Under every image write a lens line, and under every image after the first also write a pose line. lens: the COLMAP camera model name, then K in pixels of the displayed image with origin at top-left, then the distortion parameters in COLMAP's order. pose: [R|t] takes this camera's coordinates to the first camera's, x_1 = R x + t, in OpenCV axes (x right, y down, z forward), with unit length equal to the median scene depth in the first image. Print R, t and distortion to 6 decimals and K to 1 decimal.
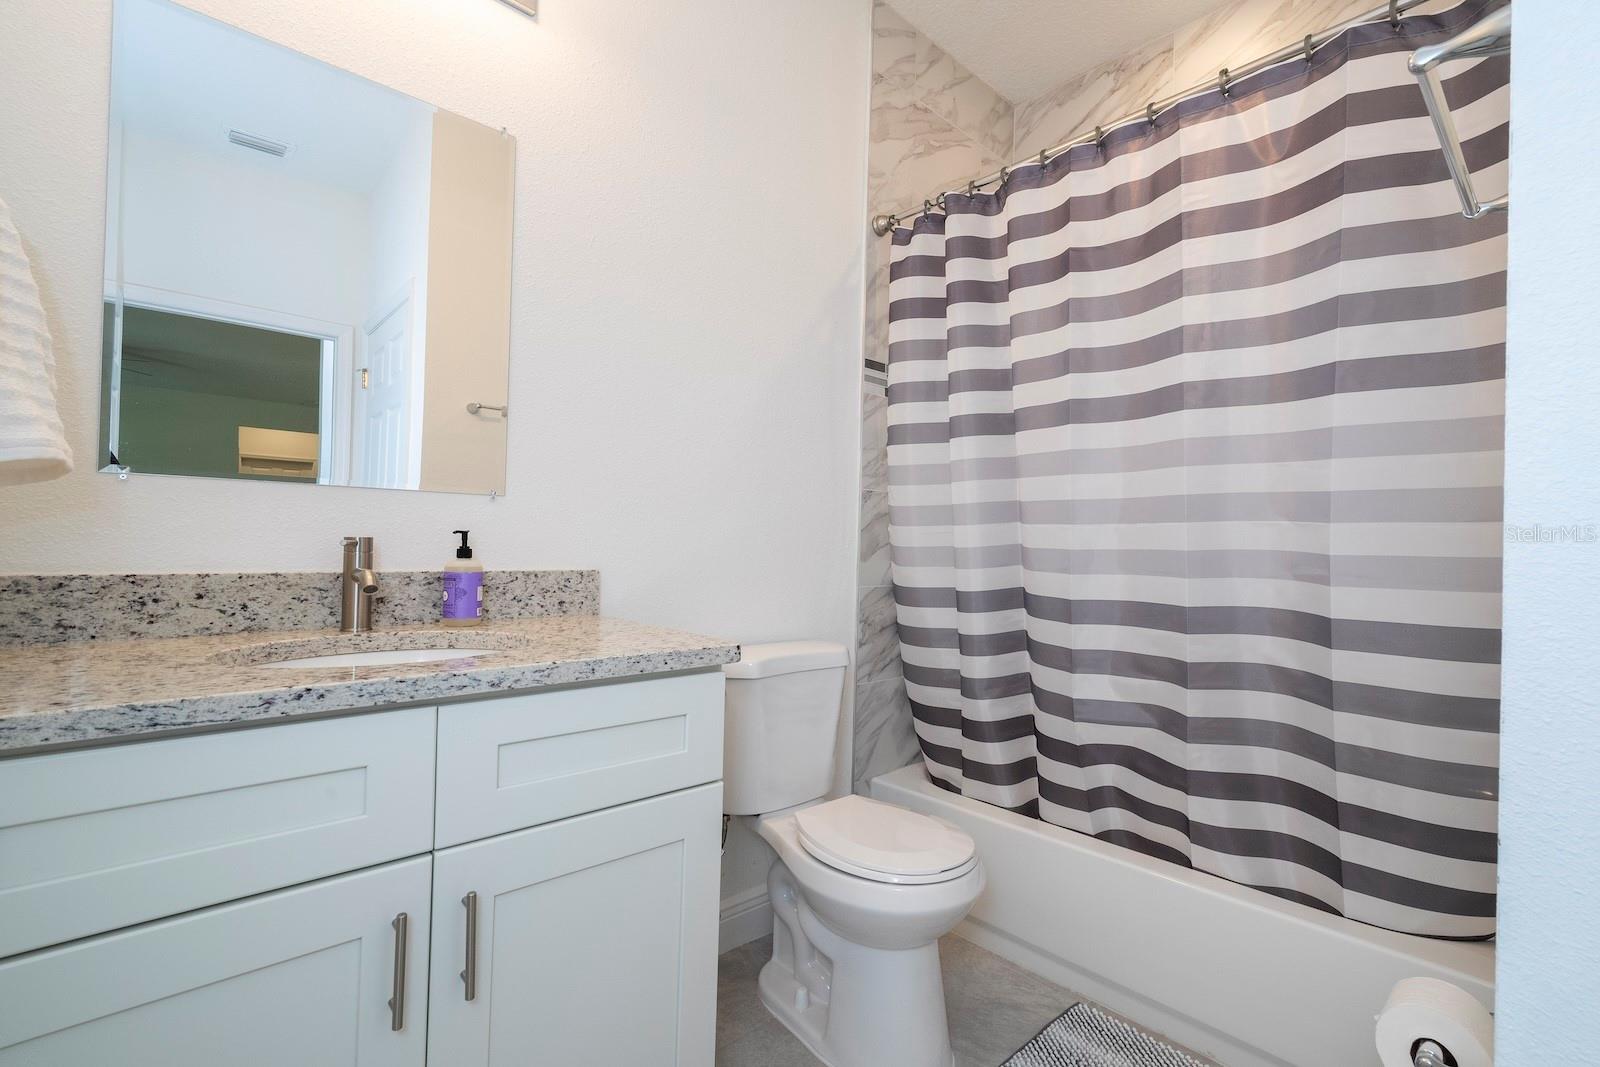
lens RADIAL K [[737.8, 0, 802.7], [0, 737.8, 537.2], [0, 0, 1]] dist [0.002145, 0.000152]
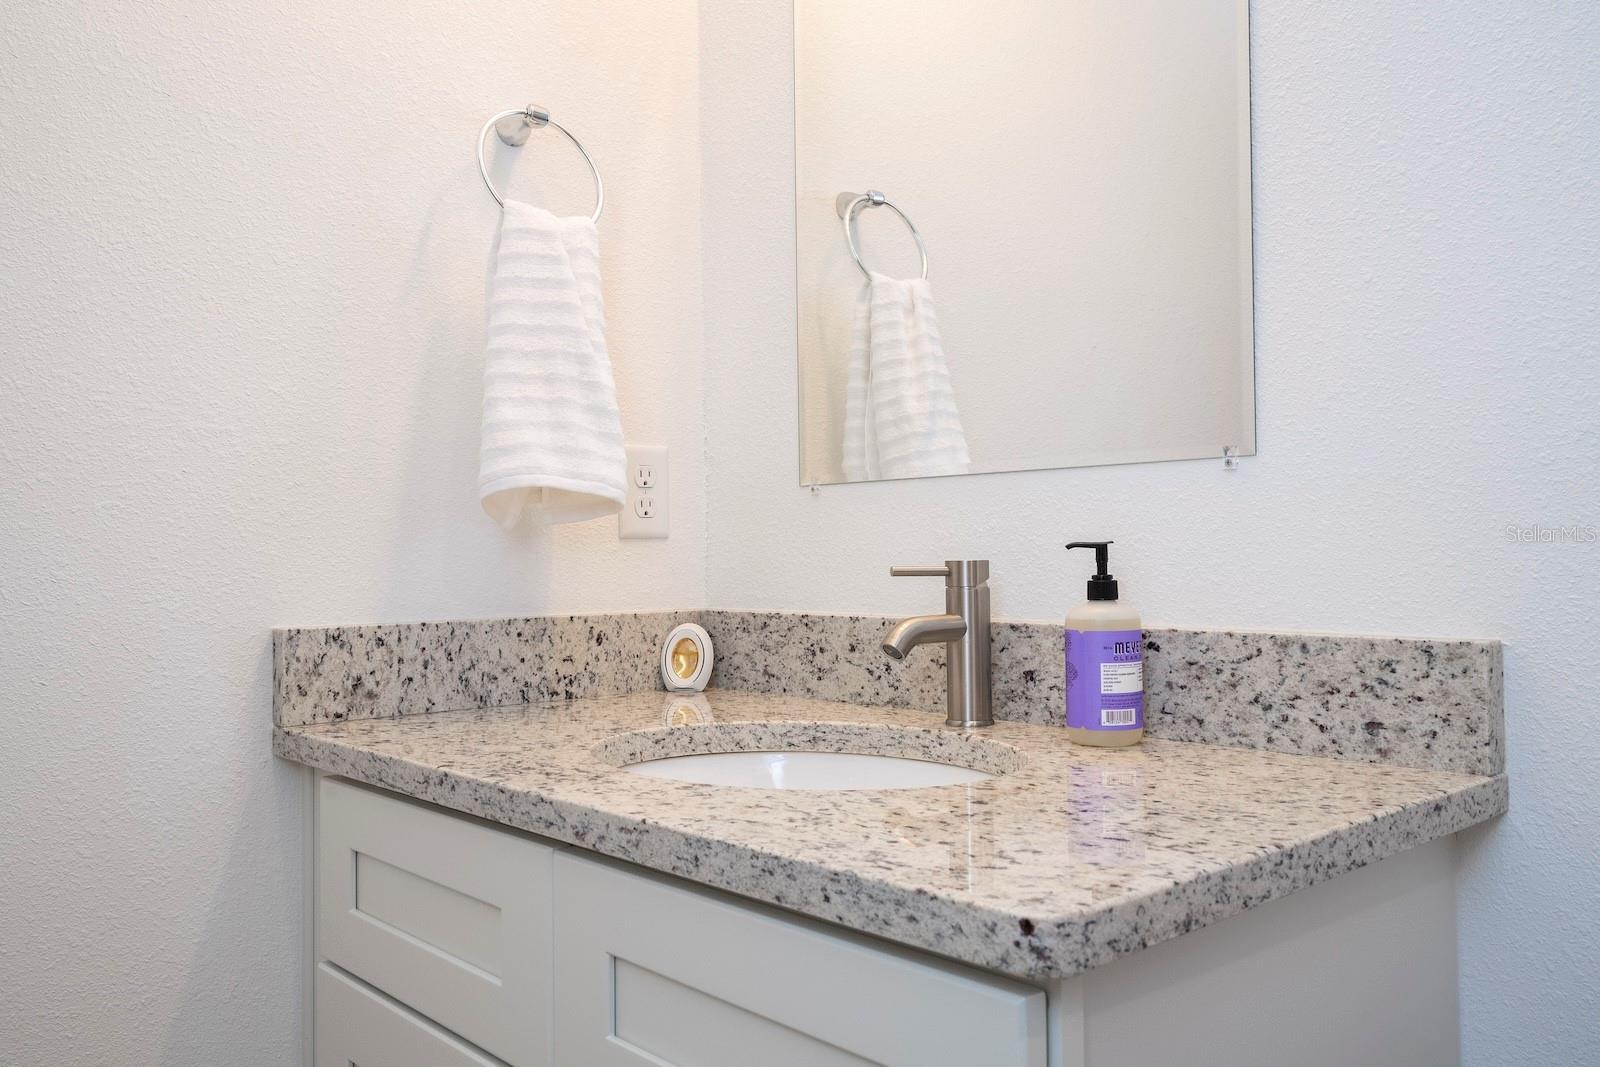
lens RADIAL K [[1313.9, 0, 800.0], [0, 1313.9, 535.6], [0, 0, 1]] dist [0.006380, 0.001696]
pose [[-0.022038, -0.032754, -0.999220, 0.435571], [0.021307, 0.999221, -0.033224, 0.011909], [0.999530, -0.022023, -0.021323, 0.931109]]
